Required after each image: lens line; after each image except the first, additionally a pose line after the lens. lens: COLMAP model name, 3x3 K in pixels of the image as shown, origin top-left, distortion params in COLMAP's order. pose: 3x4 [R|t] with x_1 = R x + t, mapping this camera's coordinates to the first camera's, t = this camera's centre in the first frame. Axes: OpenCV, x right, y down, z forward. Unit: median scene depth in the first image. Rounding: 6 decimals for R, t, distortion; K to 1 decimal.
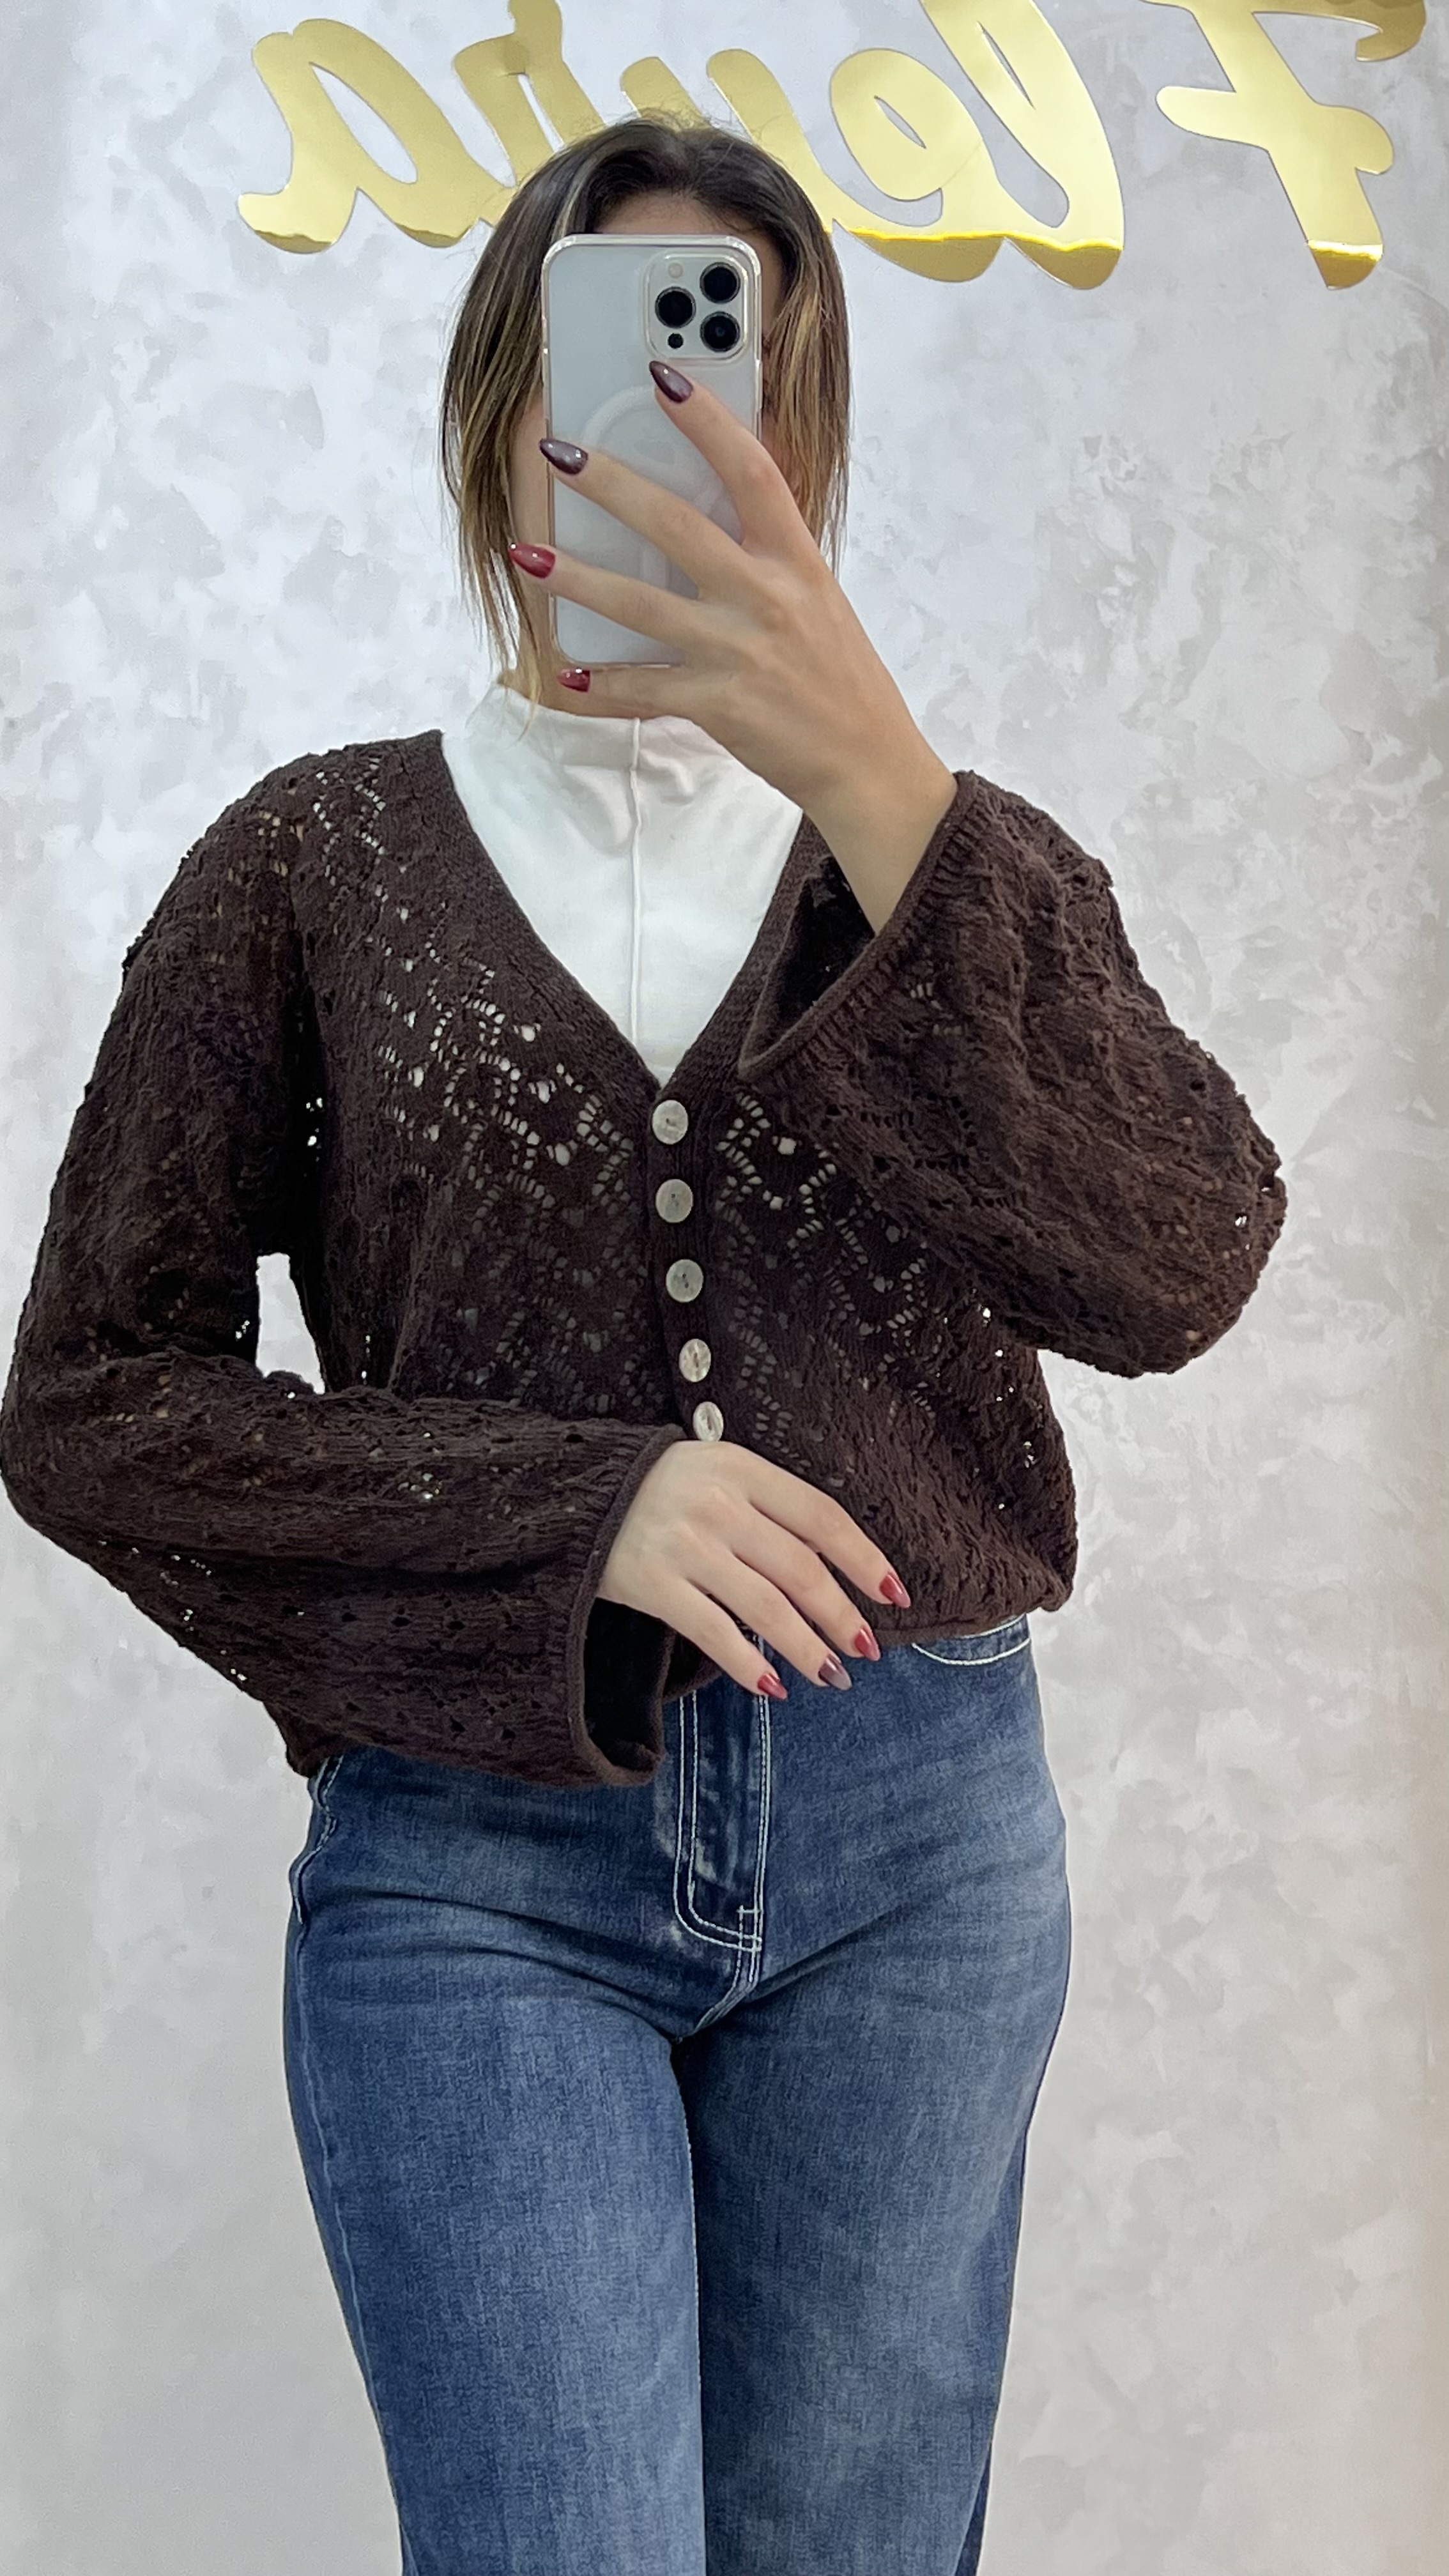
lens RADIAL K [[4008.8, 0, 856.8], [0, 4008.8, 1220.0], [0, 0, 1]] dist [-0.005812, 0.000000]
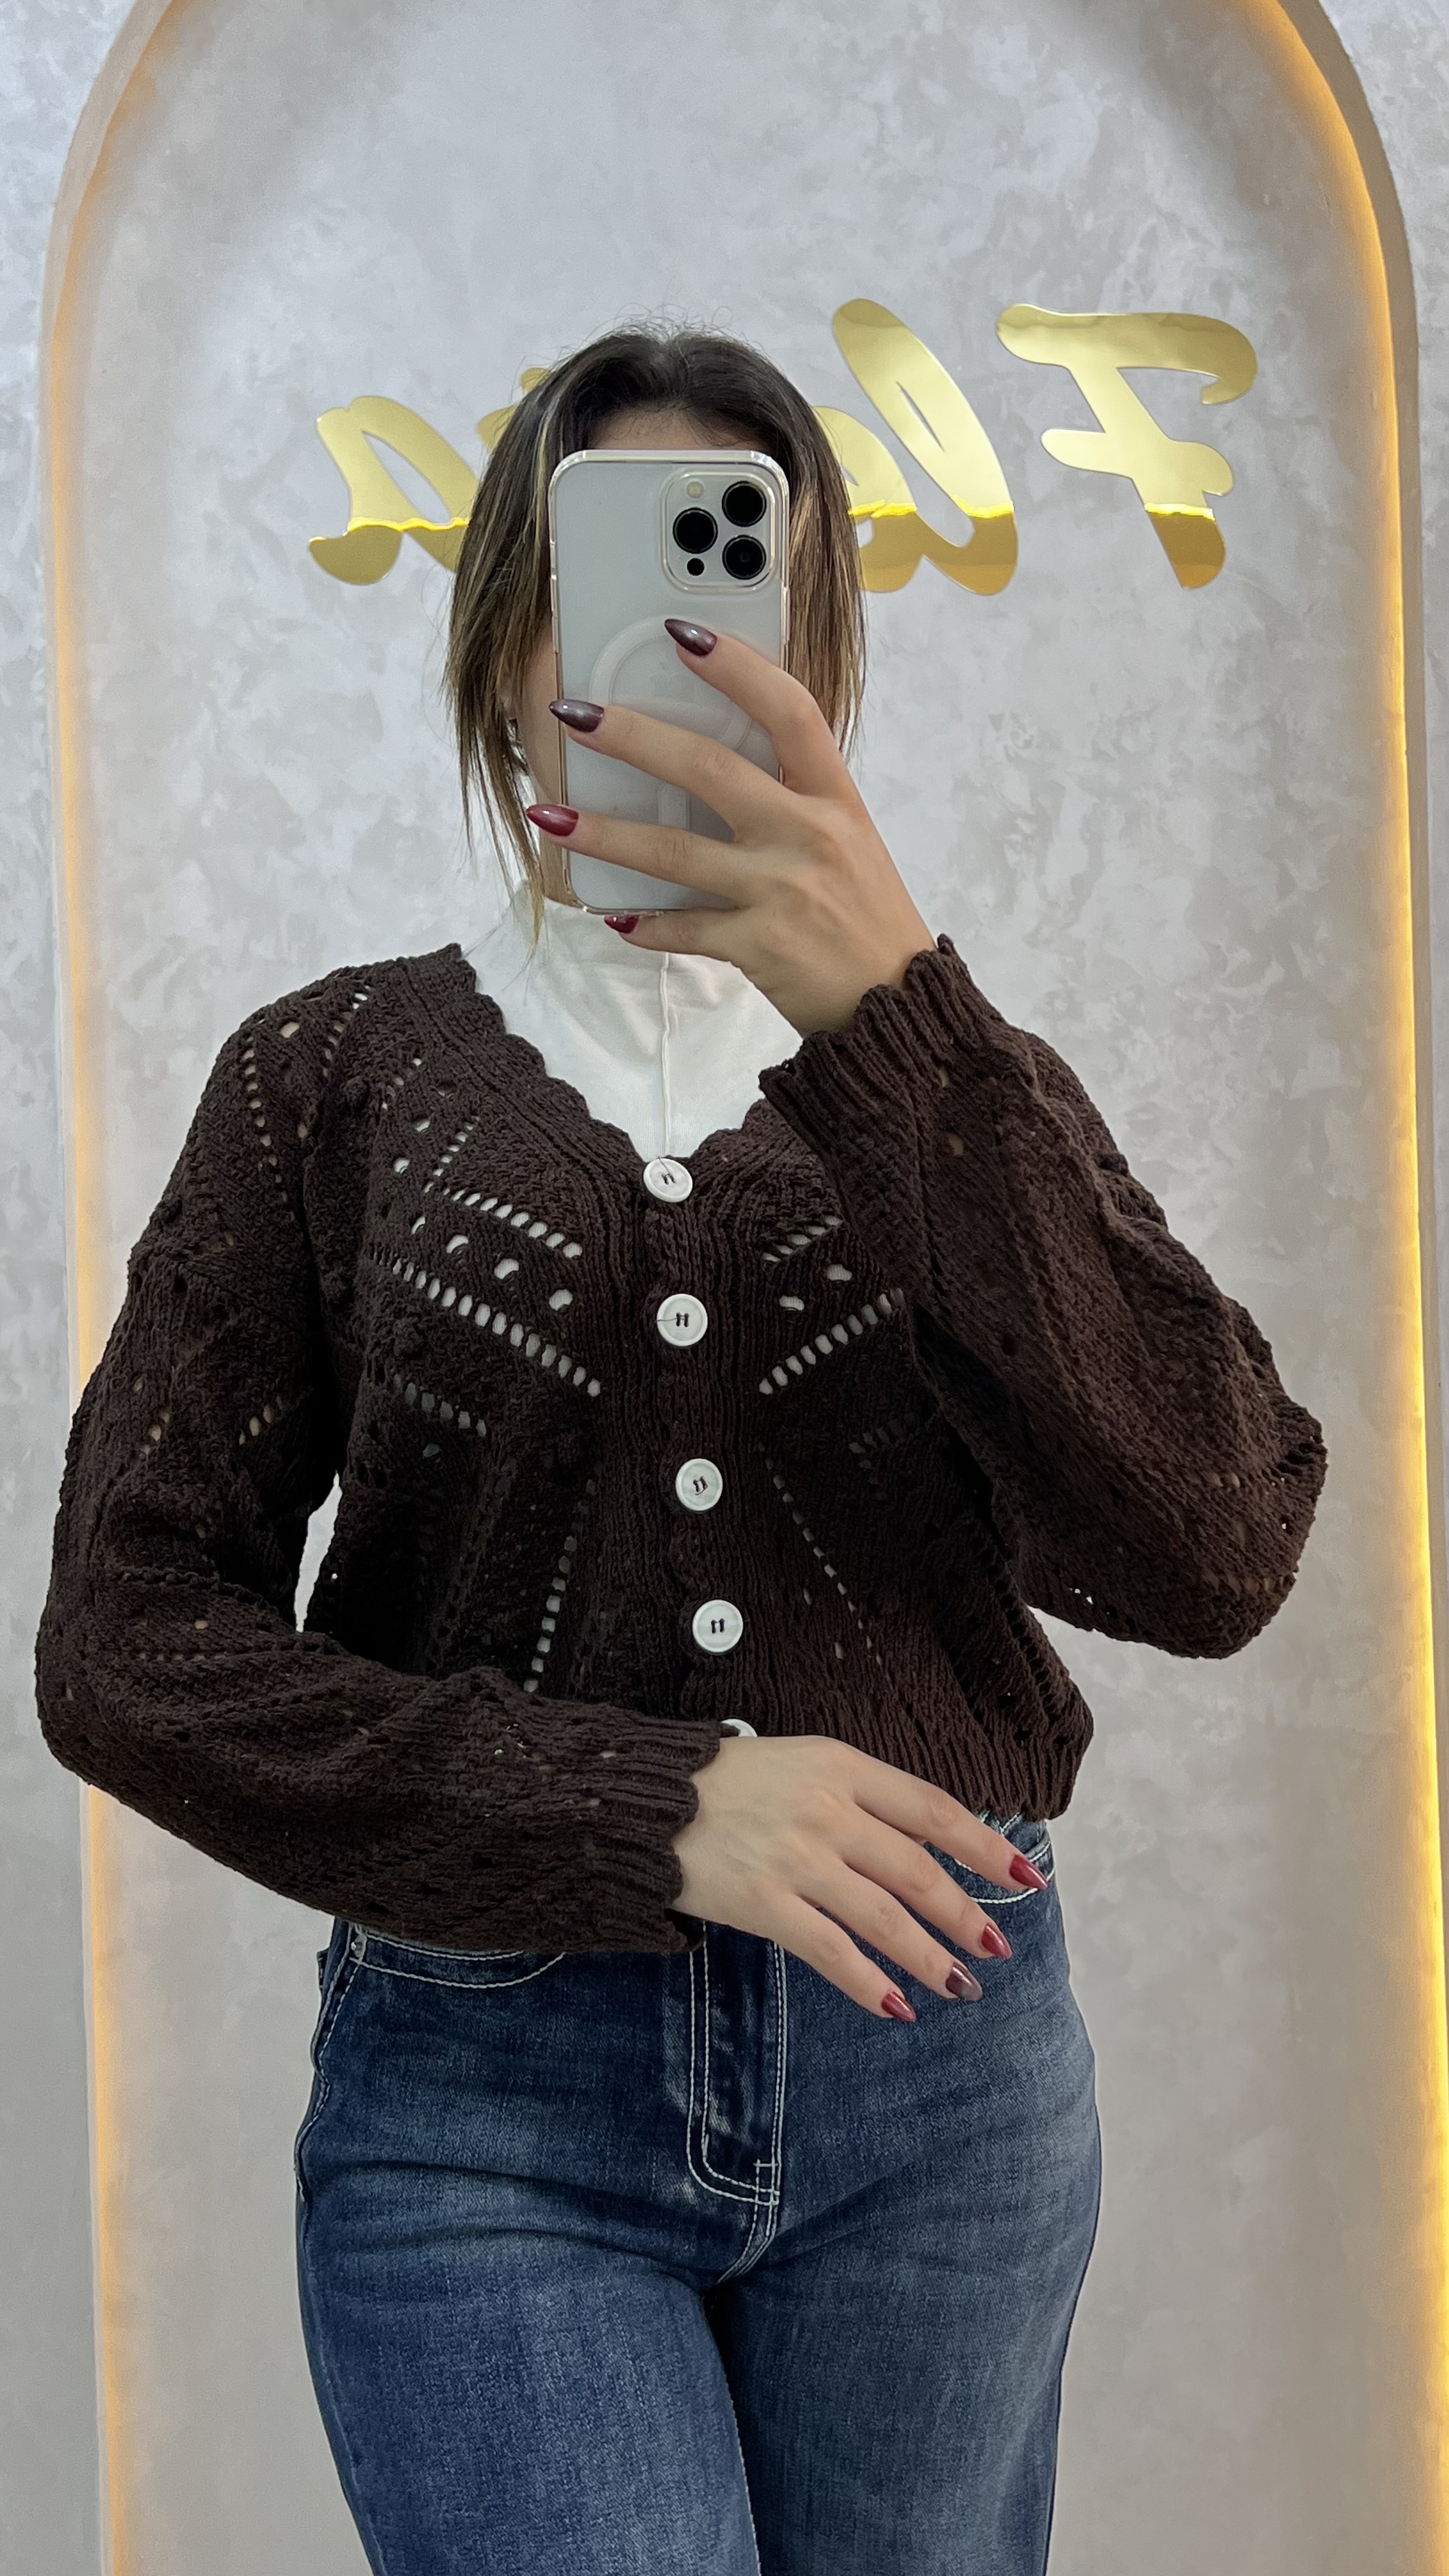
lens RADIAL K [[2841.9, 0, 721.7], [0, 2841.9, 1304.0], [0, 0, 1]] dist [0.042420, 0.000000]
pose [[0.999250, -0.024253, -0.030202, -0.004345], [0.024124, 0.999698, -0.004631, -0.010209], [0.030306, 0.003899, 0.999533, 0.114205]]
